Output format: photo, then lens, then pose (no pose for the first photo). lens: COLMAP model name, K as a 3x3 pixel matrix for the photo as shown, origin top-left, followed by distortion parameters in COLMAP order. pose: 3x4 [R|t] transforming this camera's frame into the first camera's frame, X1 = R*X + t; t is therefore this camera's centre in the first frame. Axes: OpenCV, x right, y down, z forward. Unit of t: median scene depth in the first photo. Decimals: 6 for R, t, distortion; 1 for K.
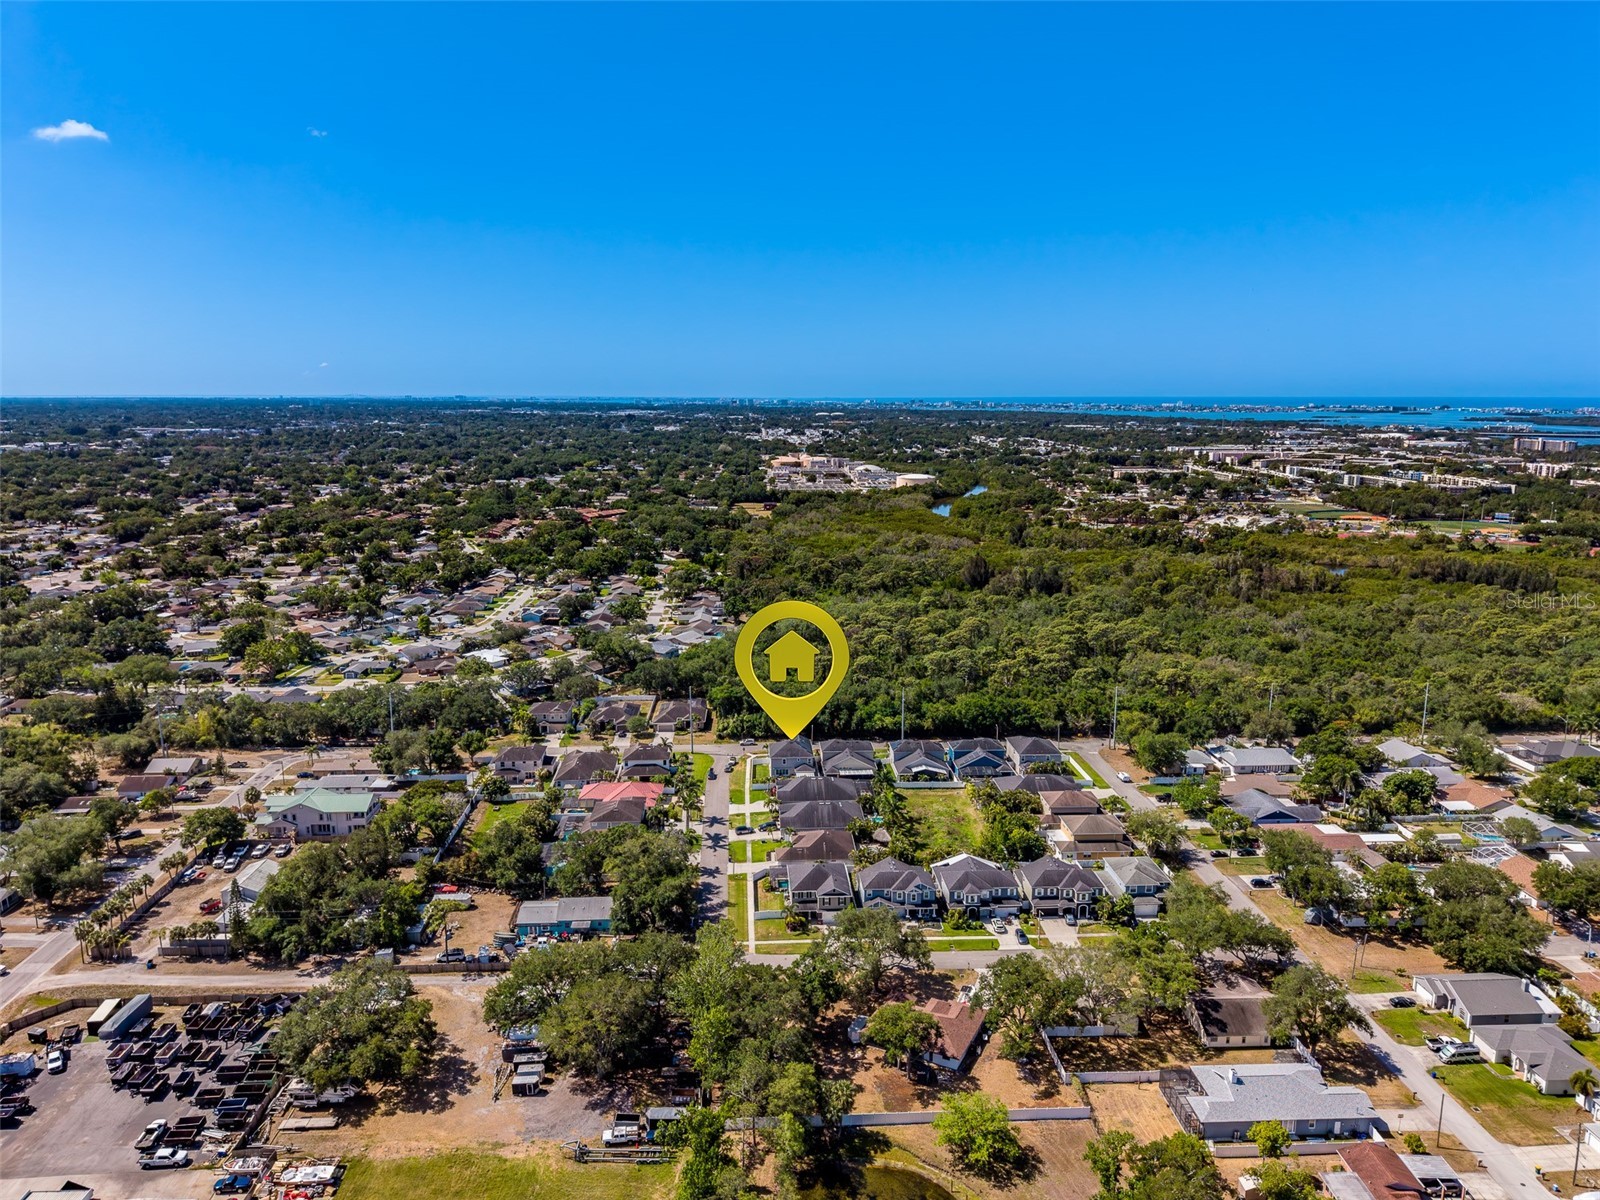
lens RADIAL K [[1070.9, 0, 800.0], [0, 1070.9, 600.0], [0, 0, 1]] dist [0.032582, -0.035582]
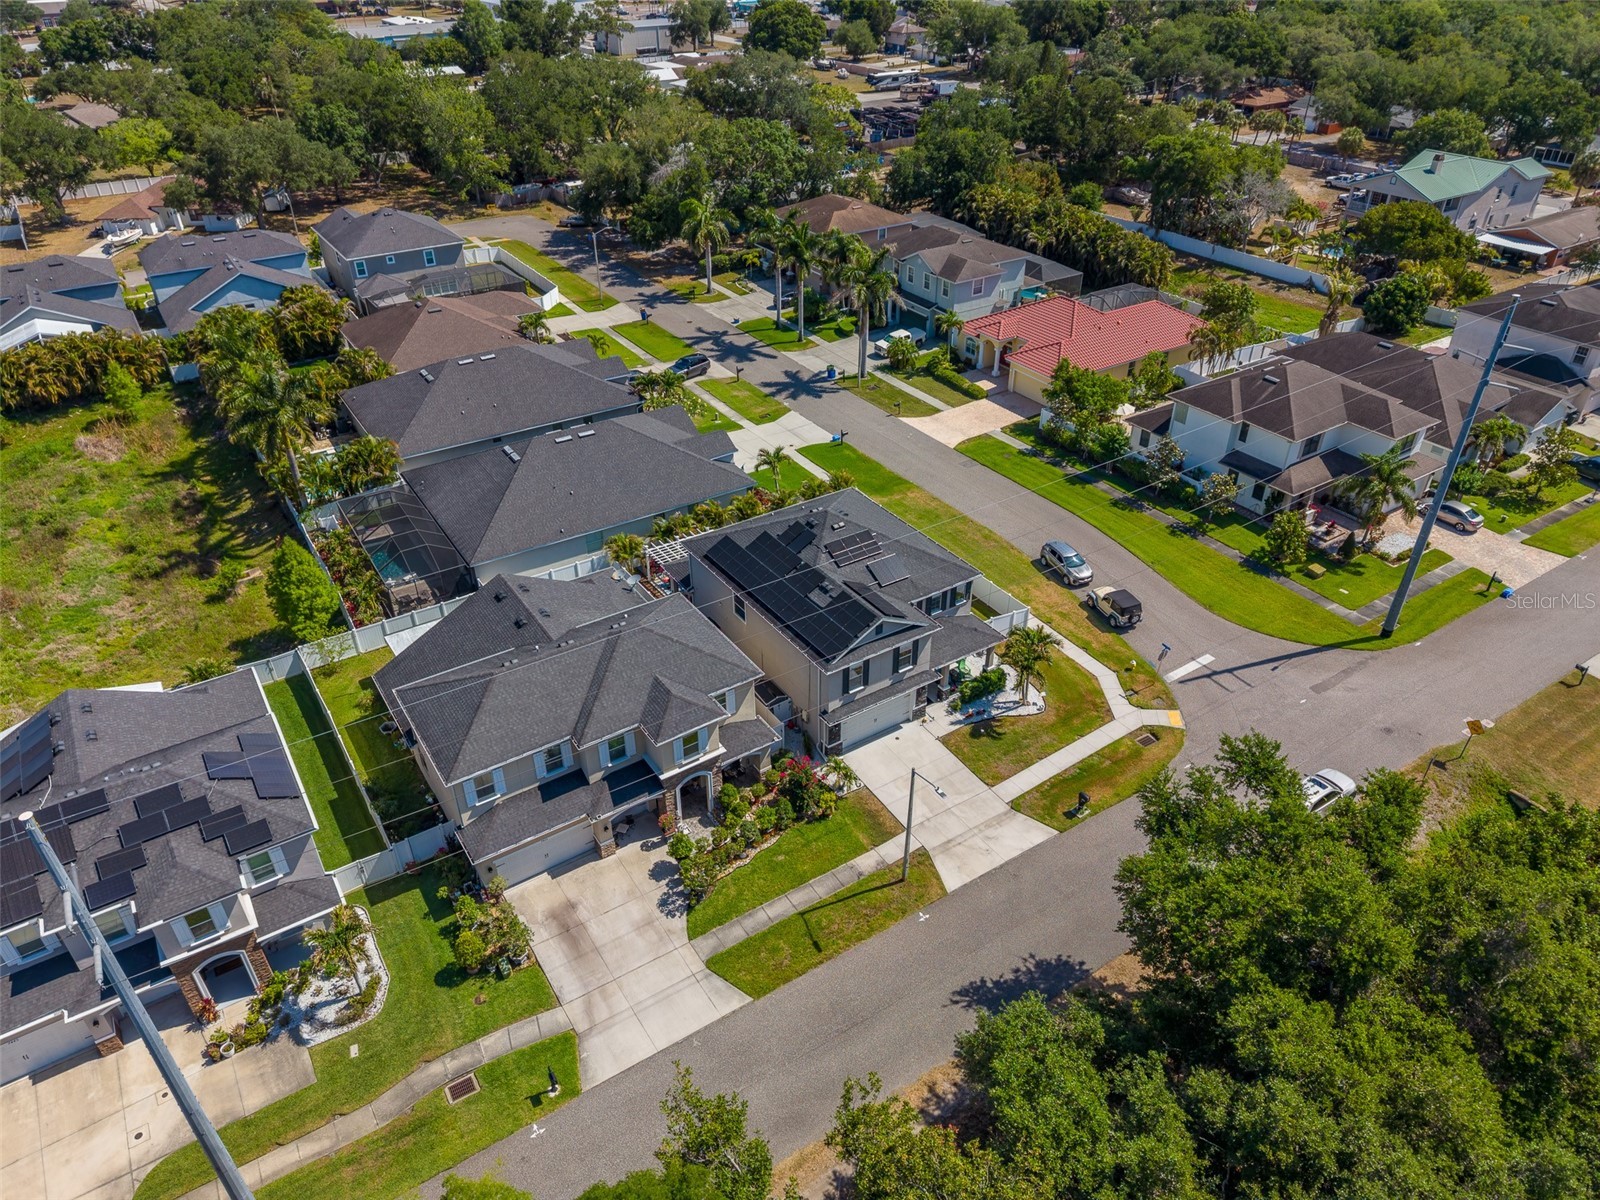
lens RADIAL K [[1070.9, 0, 800.0], [0, 1070.9, 600.0], [0, 0, 1]] dist [0.032582, -0.035582]
pose [[-0.866897, 0.282490, -0.410718, 0.073025], [-0.085940, 0.726895, 0.681350, 0.009715], [0.491023, 0.625957, -0.605866, 1.027916]]
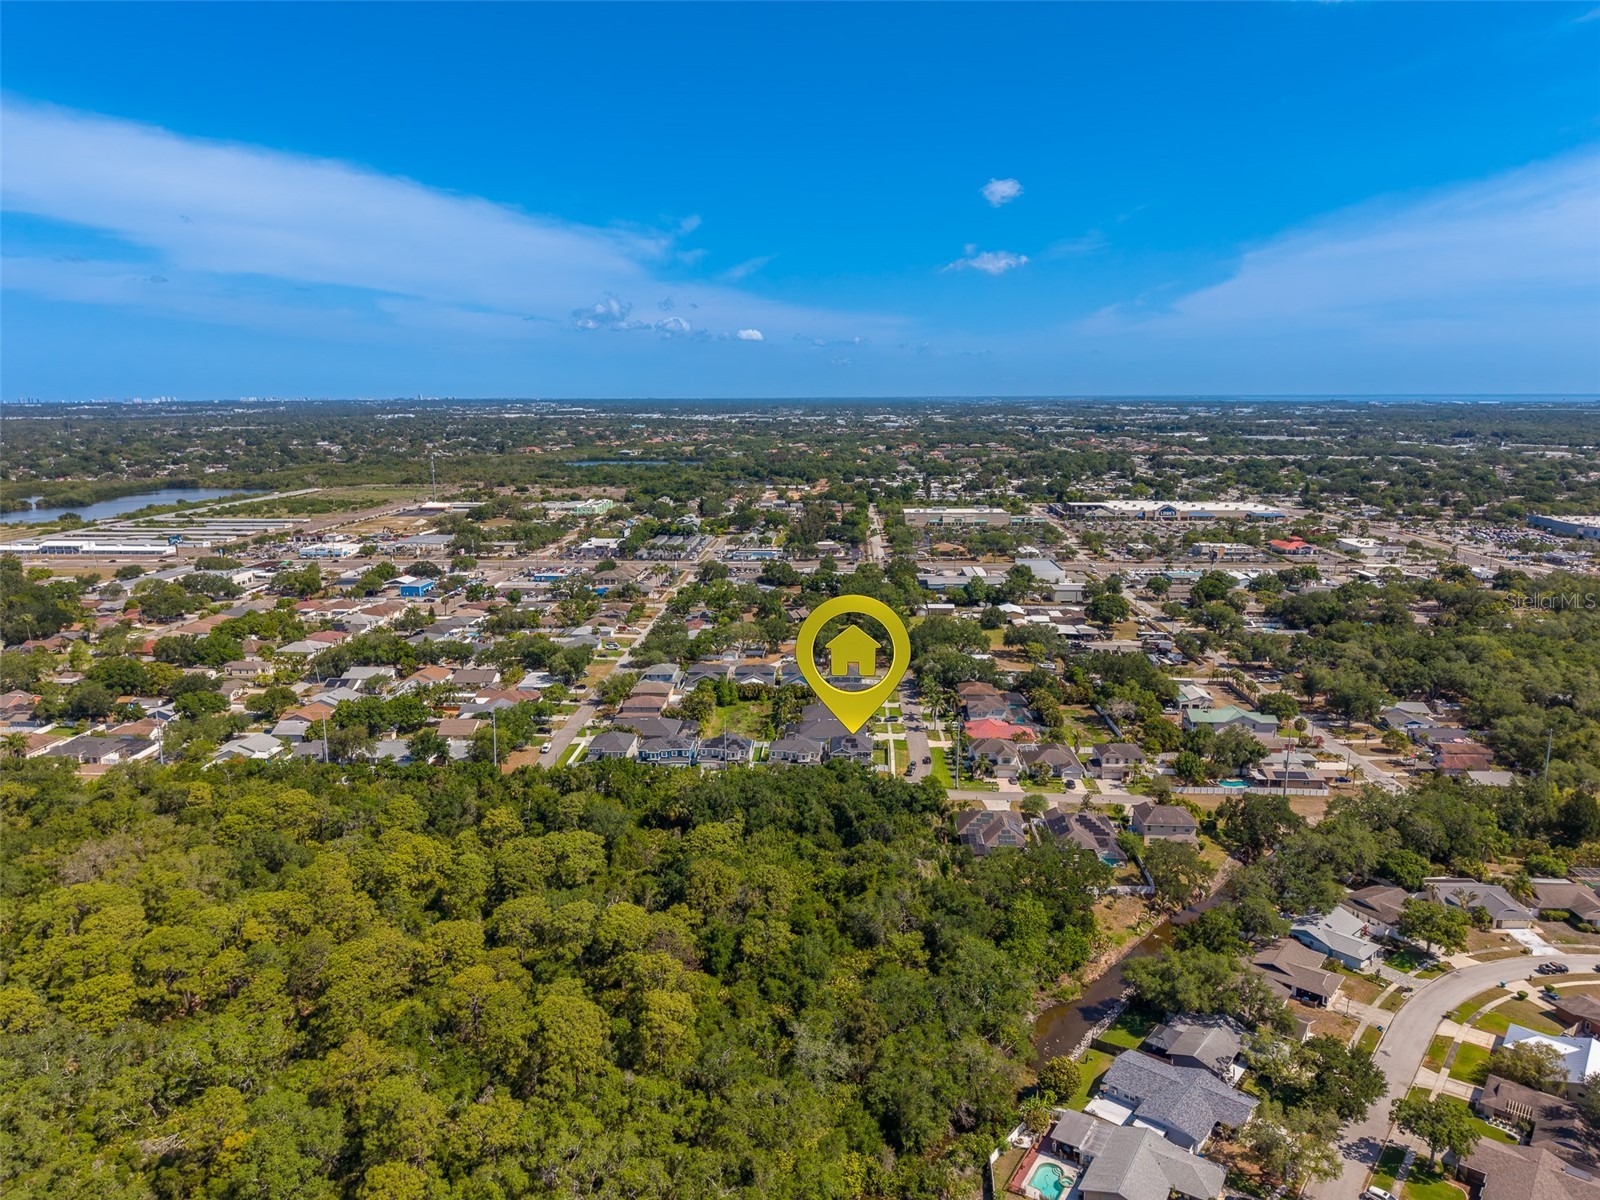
lens RADIAL K [[1070.9, 0, 800.0], [0, 1070.9, 600.0], [0, 0, 1]] dist [0.032582, -0.035582]
pose [[-0.994490, -0.012413, 0.104097, -0.059871], [0.027497, 0.927313, 0.373275, -0.341734], [-0.101164, 0.374080, -0.921862, 1.739616]]
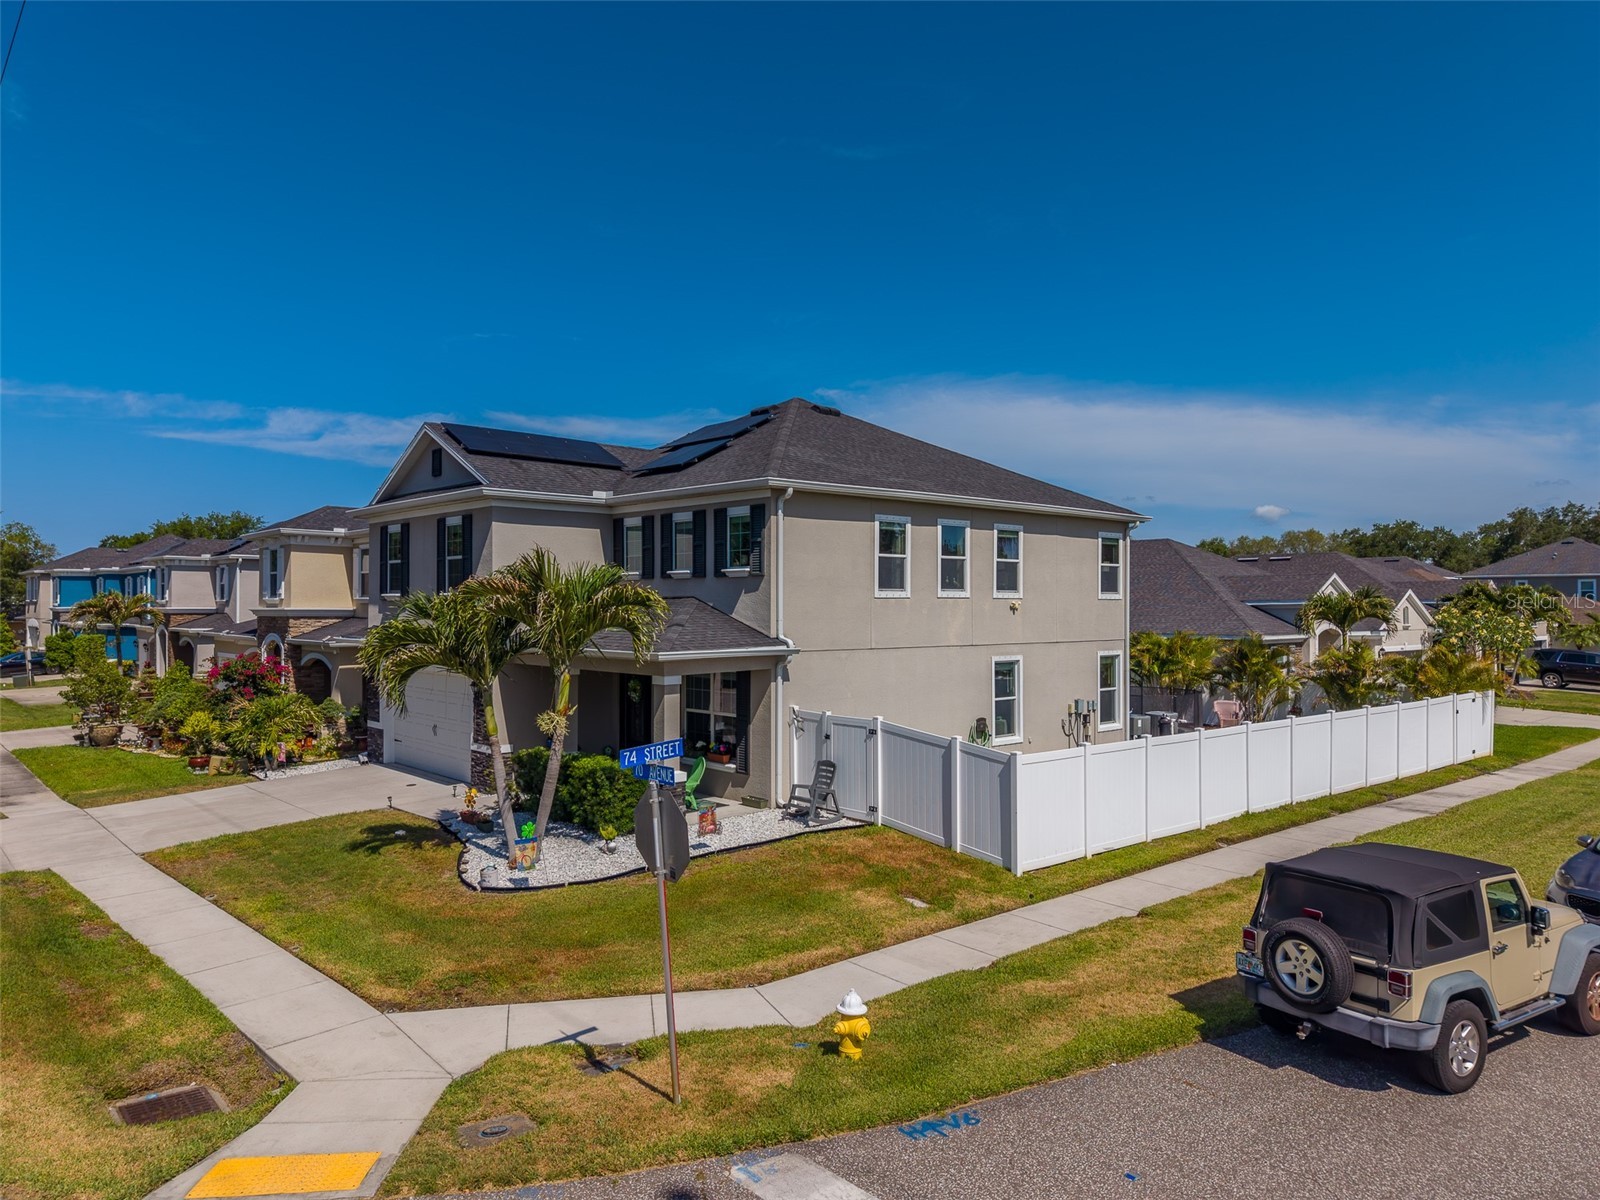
lens RADIAL K [[1070.9, 0, 800.0], [0, 1070.9, 600.0], [0, 0, 1]] dist [0.032582, -0.035582]
pose [[-0.624093, 0.006042, 0.781327, -0.072005], [0.145018, 0.983492, 0.108229, 0.125255], [-0.767775, 0.180851, -0.614667, 0.966903]]
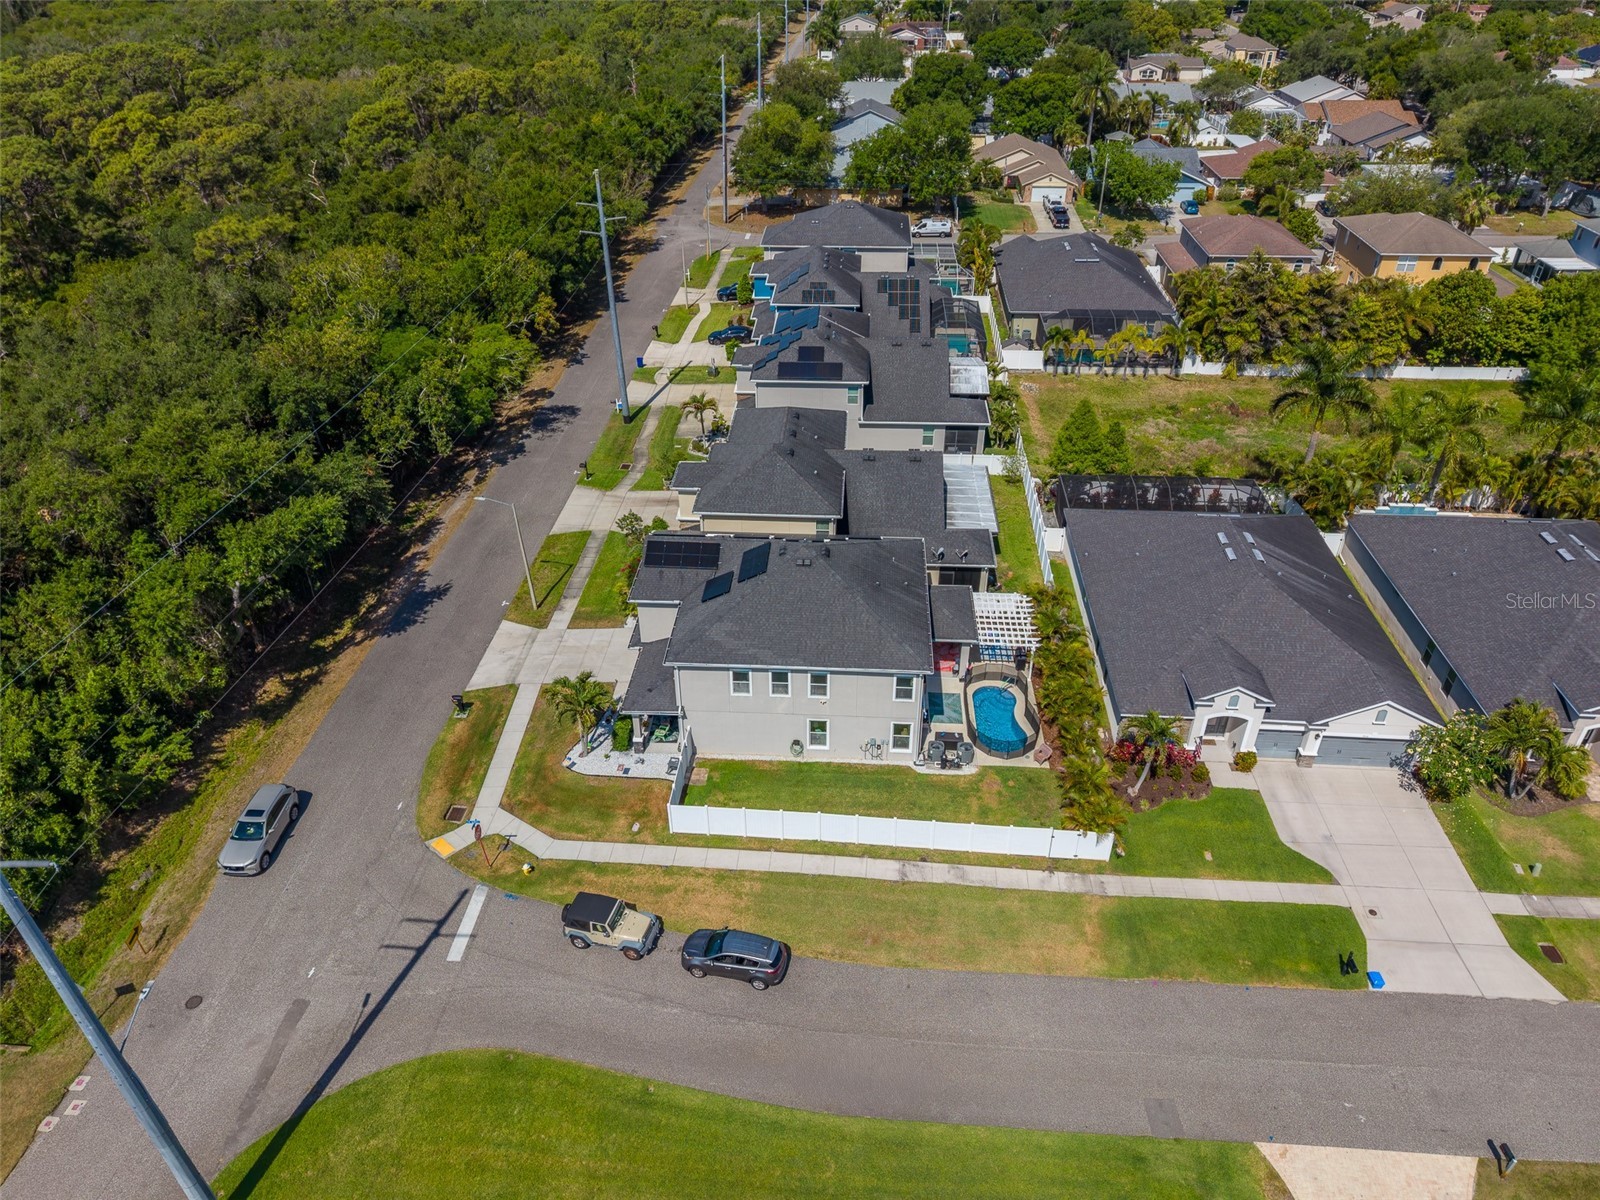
lens RADIAL K [[1073.0, 0, 800.0], [0, 1073.0, 600.0], [0, 0, 1]] dist [0.017312, -0.013319]
pose [[0.121115, -0.545172, 0.829529, -0.144884], [0.194015, 0.832564, 0.518840, 0.043227], [-0.973493, 0.098101, 0.206608, 0.882062]]
